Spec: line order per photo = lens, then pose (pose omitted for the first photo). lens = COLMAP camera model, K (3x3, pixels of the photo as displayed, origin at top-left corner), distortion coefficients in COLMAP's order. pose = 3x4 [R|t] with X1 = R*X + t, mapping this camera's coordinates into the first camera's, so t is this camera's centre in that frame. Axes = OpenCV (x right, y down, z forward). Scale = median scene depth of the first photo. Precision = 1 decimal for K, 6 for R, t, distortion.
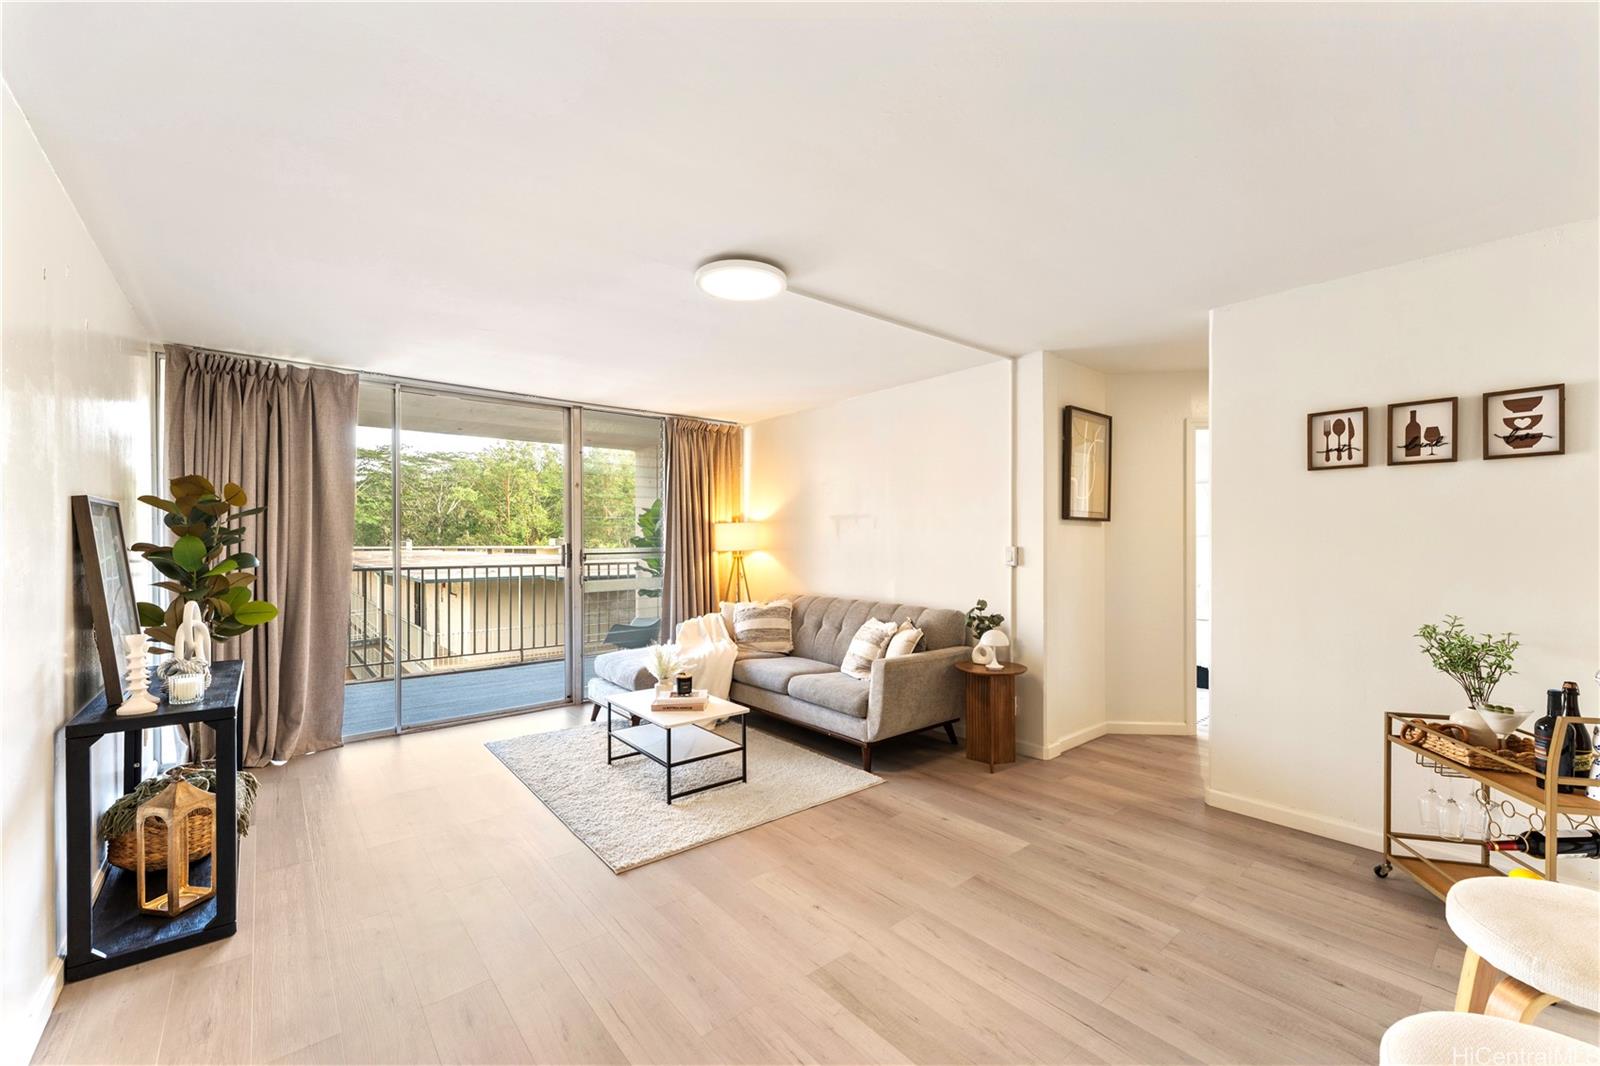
lens RADIAL K [[649.5, 0, 804.5], [0, 649.5, 542.7], [0, 0, 1]] dist [0.000865, -0.001093]
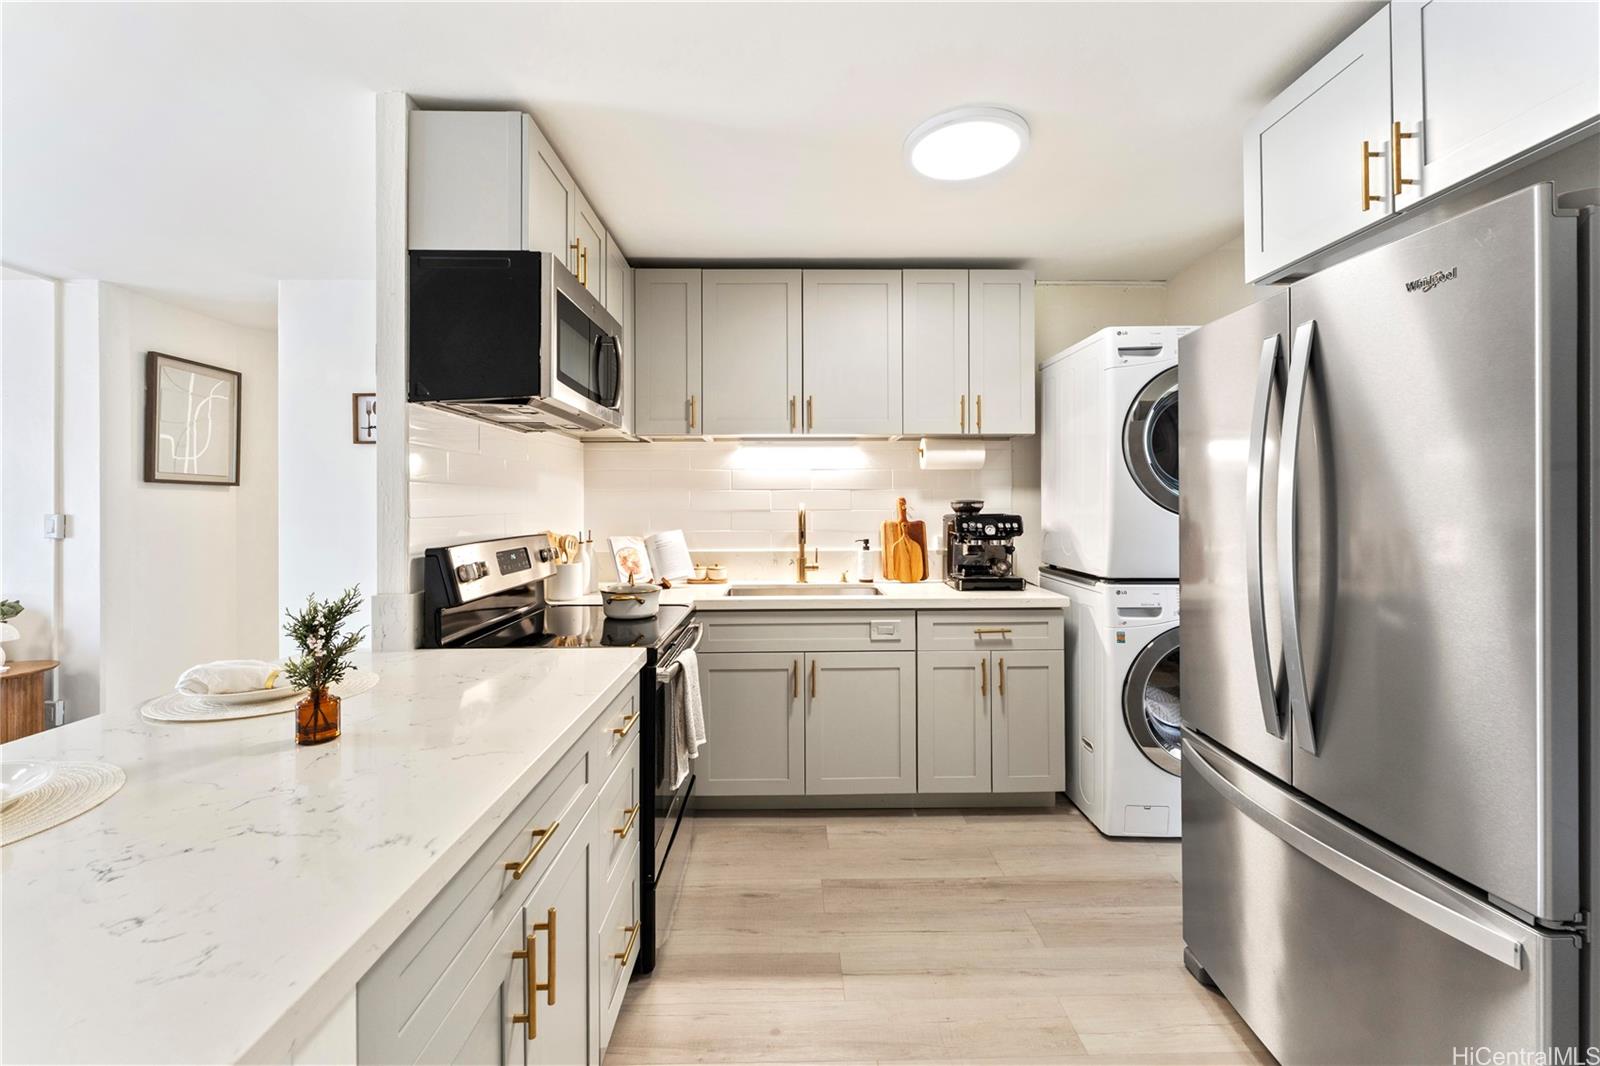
lens RADIAL K [[649.5, 0, 804.5], [0, 649.5, 502.1], [0, 0, 1]] dist [0.000865, -0.001093]
pose [[0.630621, 0.001498, 0.776090, 0.283477], [0.006275, 0.999956, -0.007029, 0.002227], [-0.776066, 0.009302, 0.630583, -0.226099]]
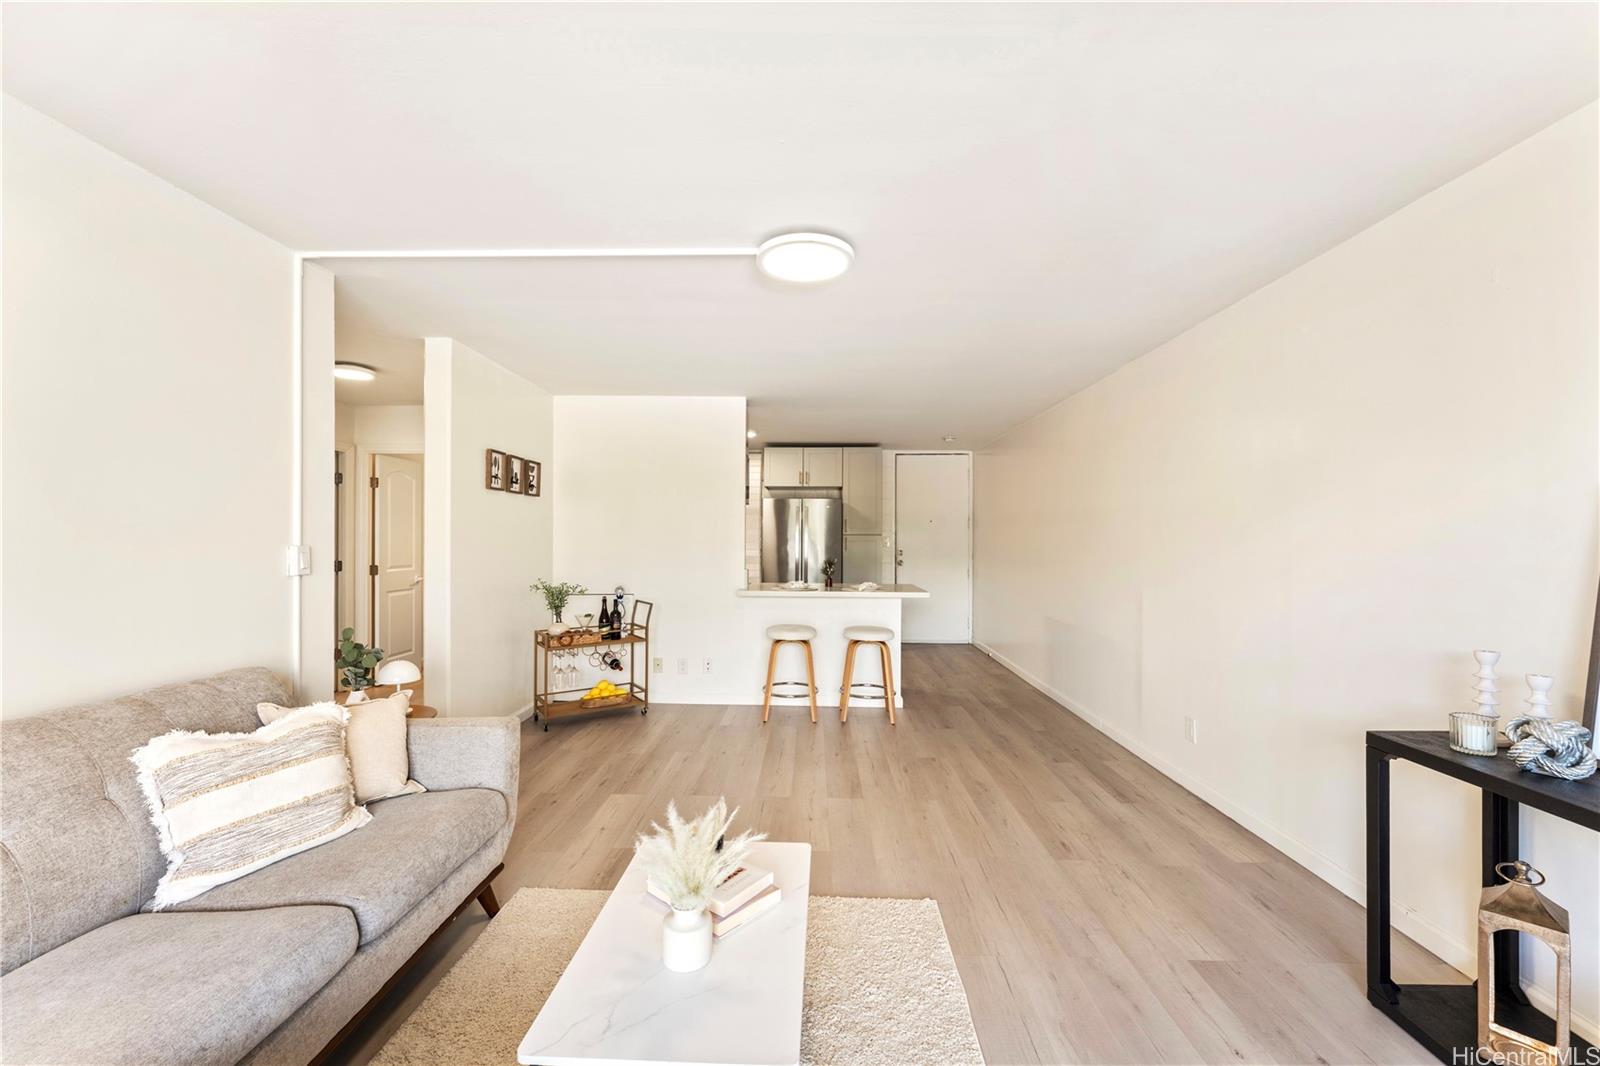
lens RADIAL K [[649.5, 0, 797.4], [0, 649.5, 538.5], [0, 0, 1]] dist [0.000865, -0.001093]
pose [[-0.751207, 0.000091, 0.660067, -0.492152], [-0.001622, 0.999997, -0.001983, -0.000055], [-0.660065, -0.002560, -0.751204, 1.196147]]
